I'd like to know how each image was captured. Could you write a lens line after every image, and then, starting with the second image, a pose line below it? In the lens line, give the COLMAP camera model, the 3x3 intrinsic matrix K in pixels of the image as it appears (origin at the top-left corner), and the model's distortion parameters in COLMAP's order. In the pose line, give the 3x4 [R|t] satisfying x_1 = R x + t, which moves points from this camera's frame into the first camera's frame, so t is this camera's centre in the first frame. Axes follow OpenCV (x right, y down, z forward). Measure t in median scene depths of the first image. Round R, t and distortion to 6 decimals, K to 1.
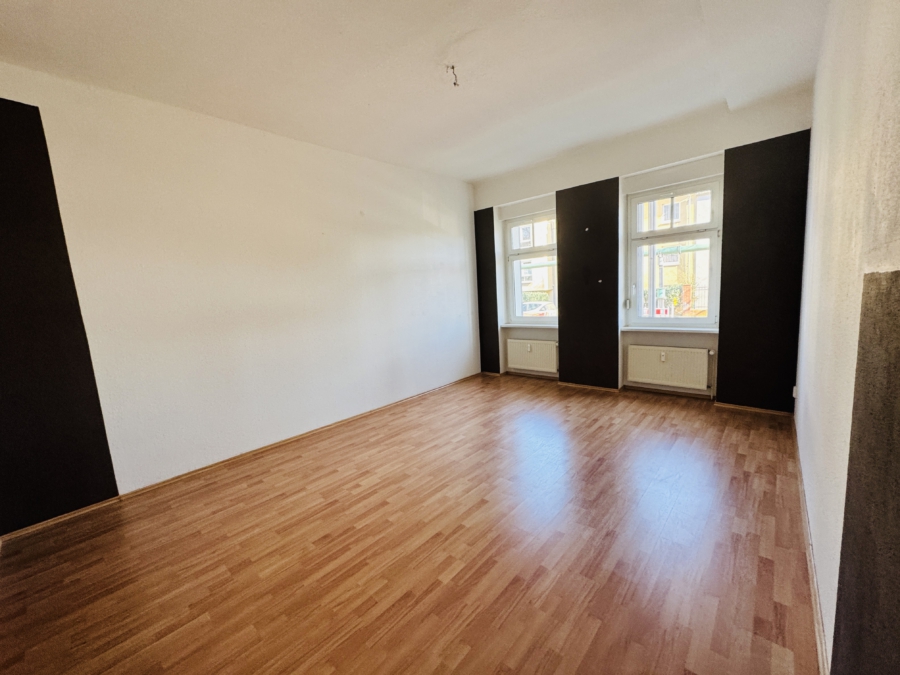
lens RADIAL K [[358.8, 0, 452.1], [0, 358.8, 335.2], [0, 0, 1]] dist [-0.002008, 0.000270]
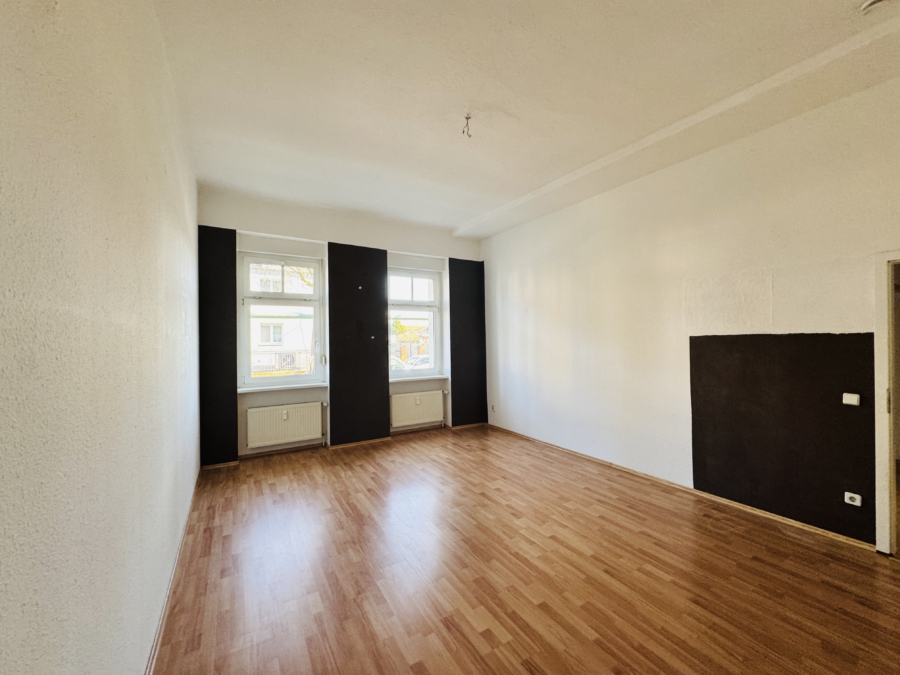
lens RADIAL K [[358.8, 0, 448.8], [0, 358.8, 334.2], [0, 0, 1]] dist [-0.002008, 0.000270]
pose [[0.287295, 0.066202, 0.955552, -0.544784], [0.107746, 0.989043, -0.100917, -0.027311], [-0.951763, 0.131950, 0.277014, 0.483833]]
